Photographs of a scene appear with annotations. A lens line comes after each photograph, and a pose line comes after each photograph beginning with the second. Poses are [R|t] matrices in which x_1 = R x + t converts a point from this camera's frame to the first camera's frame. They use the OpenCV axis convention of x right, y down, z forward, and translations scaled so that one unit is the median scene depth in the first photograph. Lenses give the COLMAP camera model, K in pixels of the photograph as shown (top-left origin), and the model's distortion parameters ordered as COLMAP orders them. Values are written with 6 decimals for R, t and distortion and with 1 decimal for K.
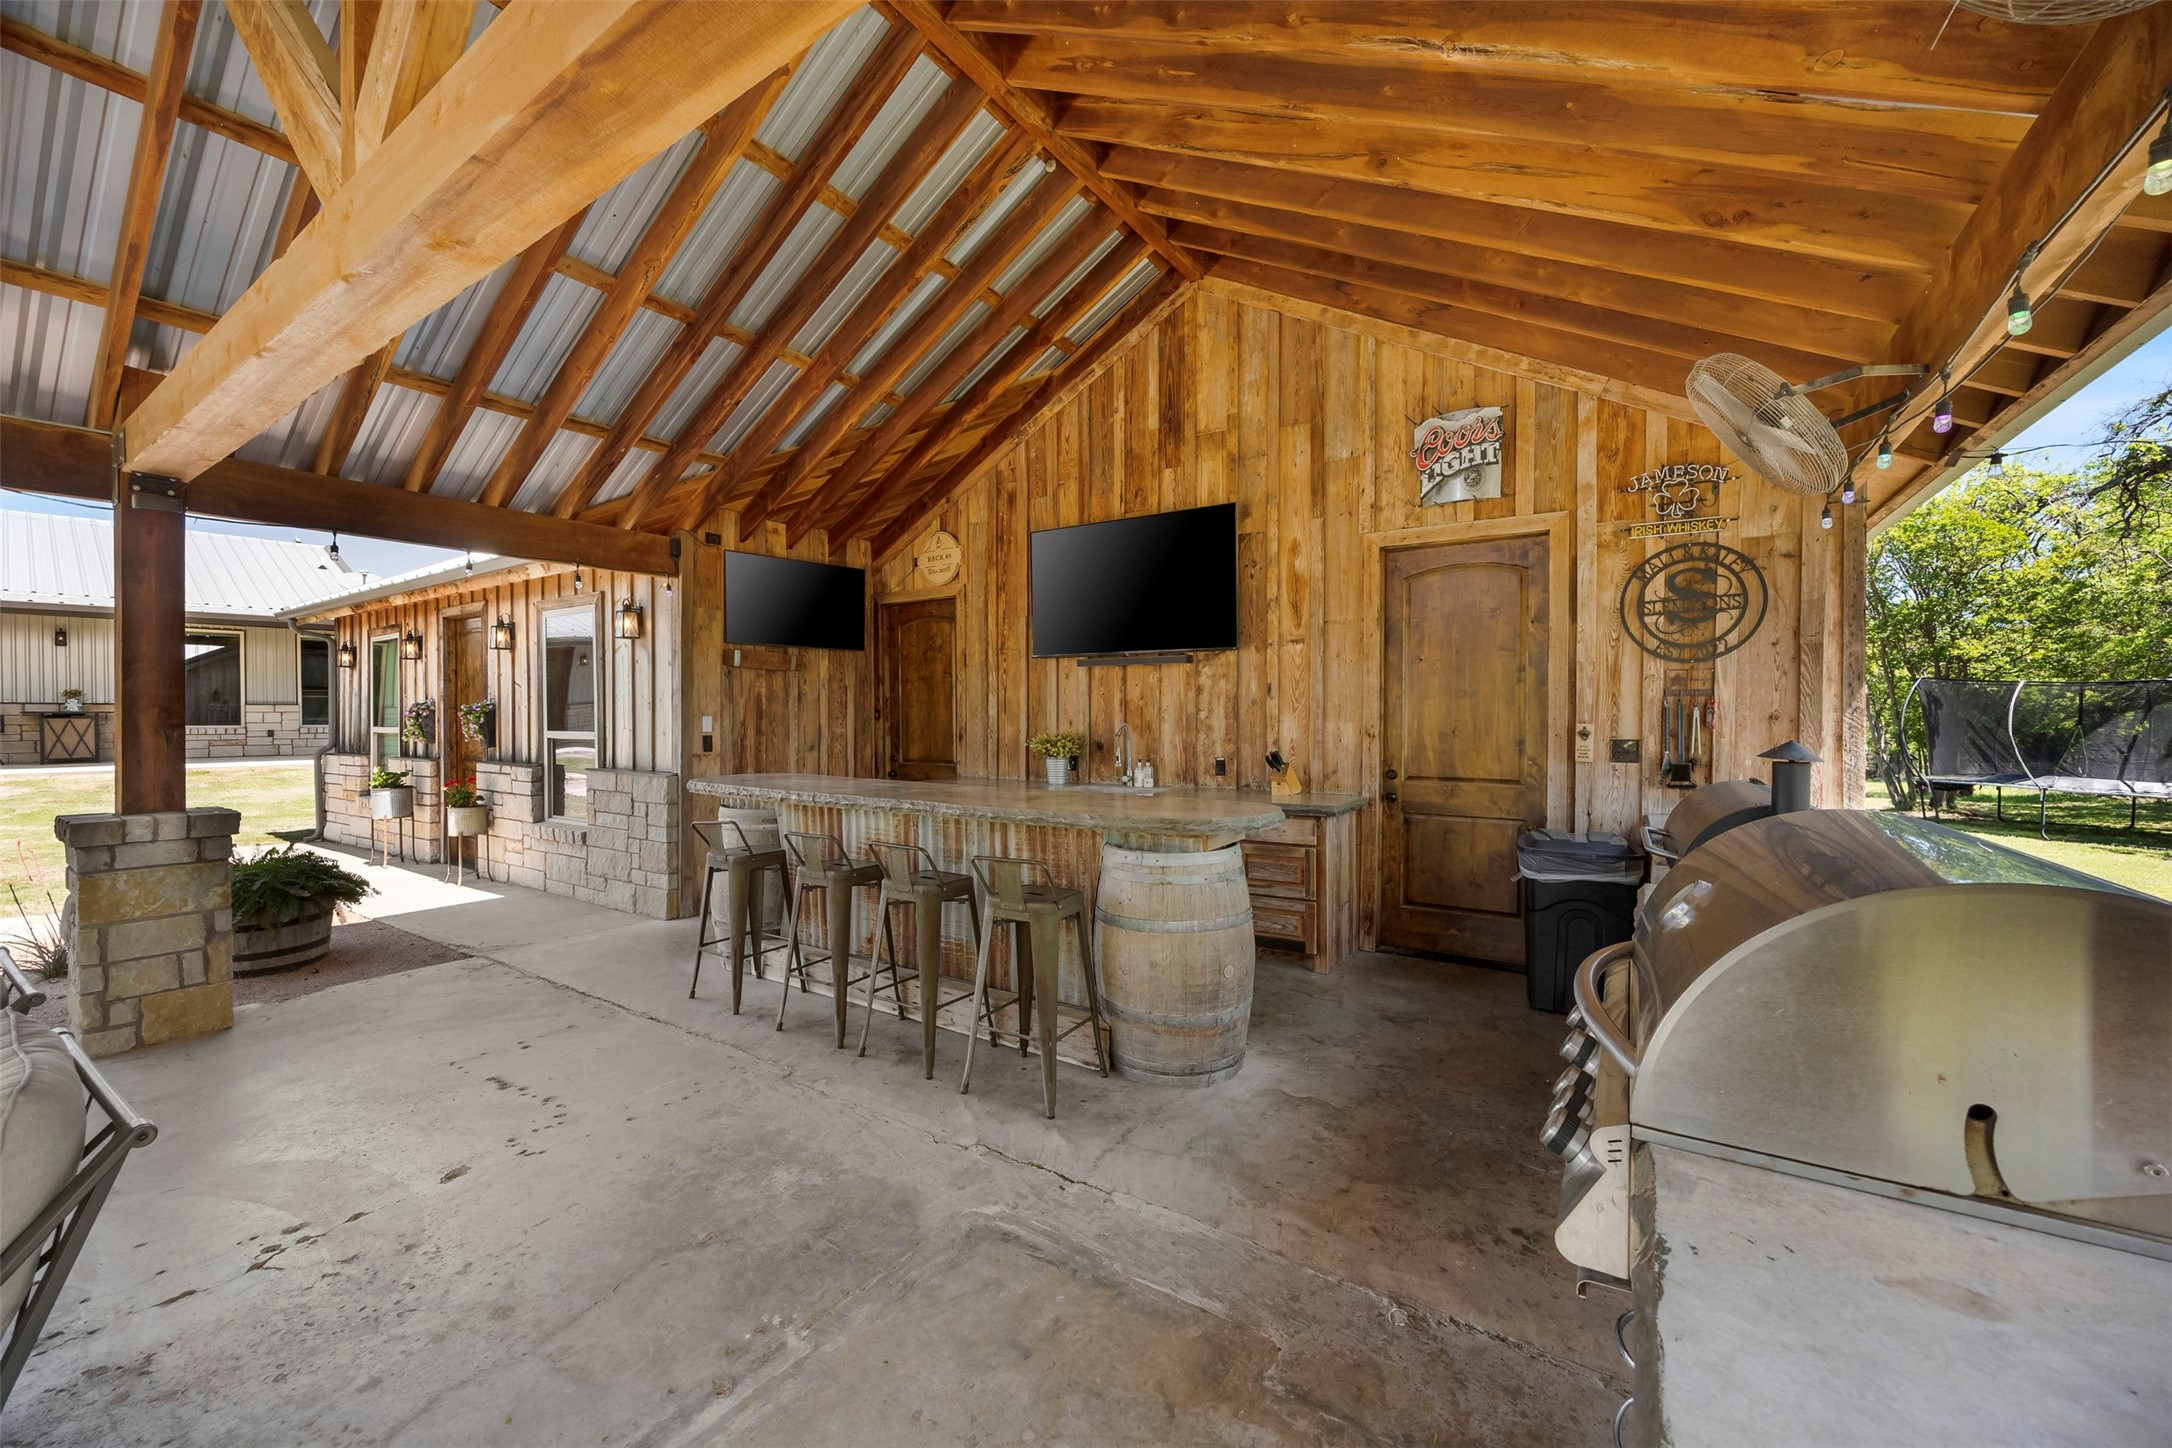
lens RADIAL K [[849.9, 0, 1085.0], [0, 849.9, 727.1], [0, 0, 1]] dist [-0.001533, -0.000006]
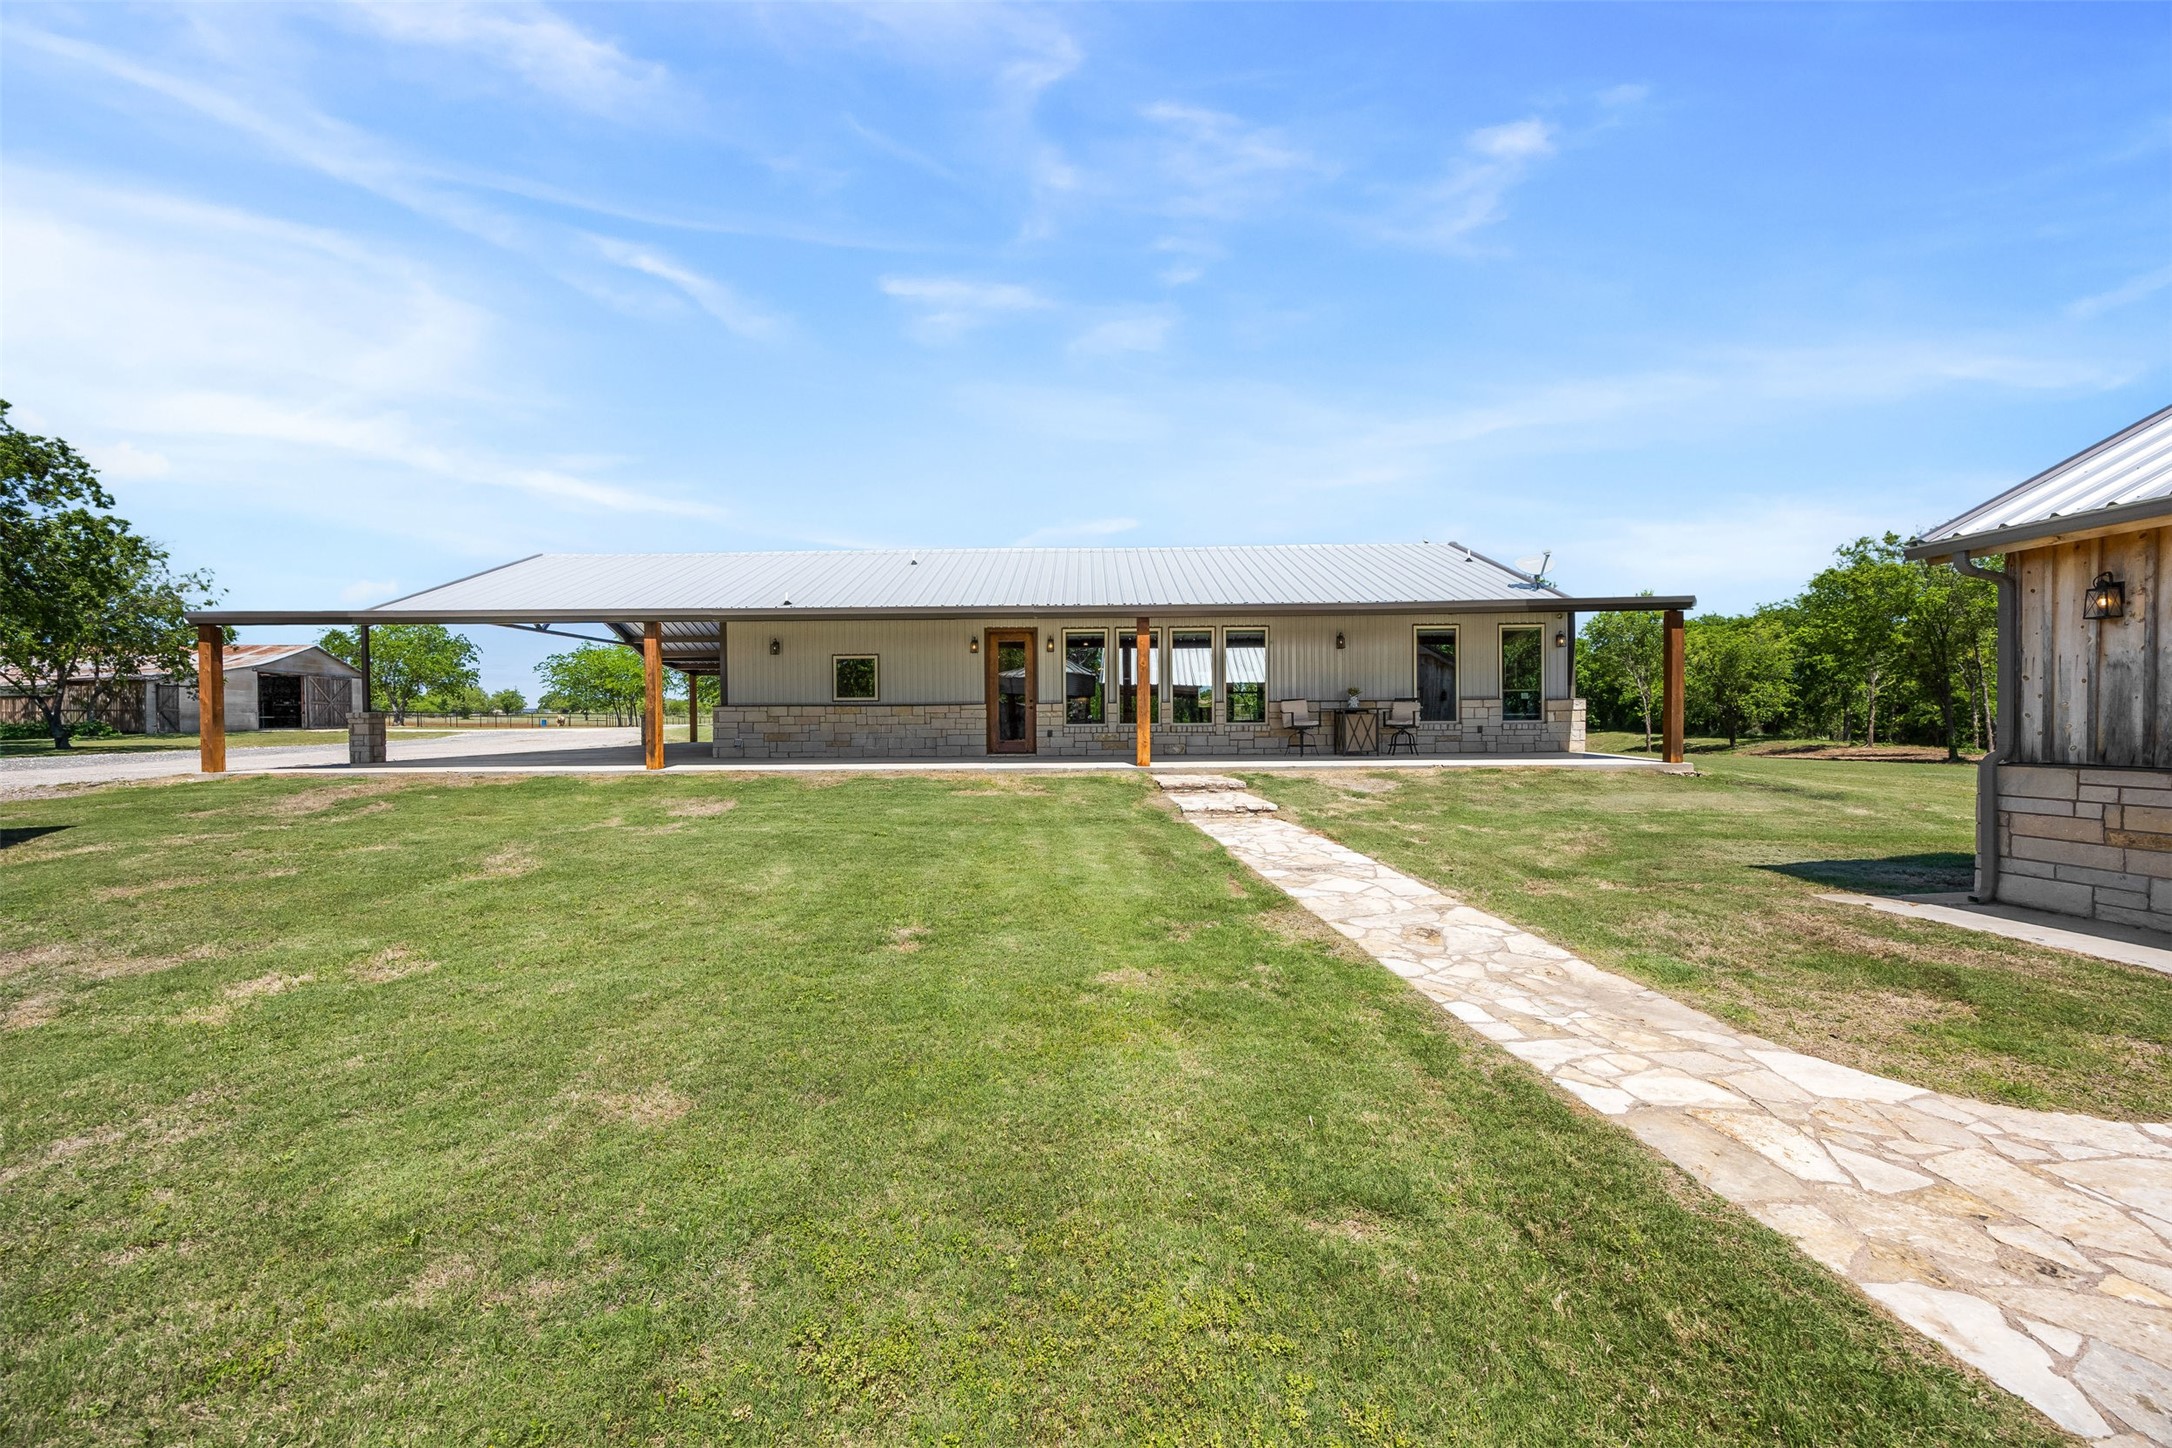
lens RADIAL K [[849.9, 0, 1084.6], [0, 849.9, 724.8], [0, 0, 1]] dist [-0.001533, -0.000006]
pose [[0.614304, 0.001640, -0.789068, -0.505879], [-0.001315, 0.999999, 0.001054, 0.001941], [0.789068, 0.000390, 0.614305, 0.053219]]
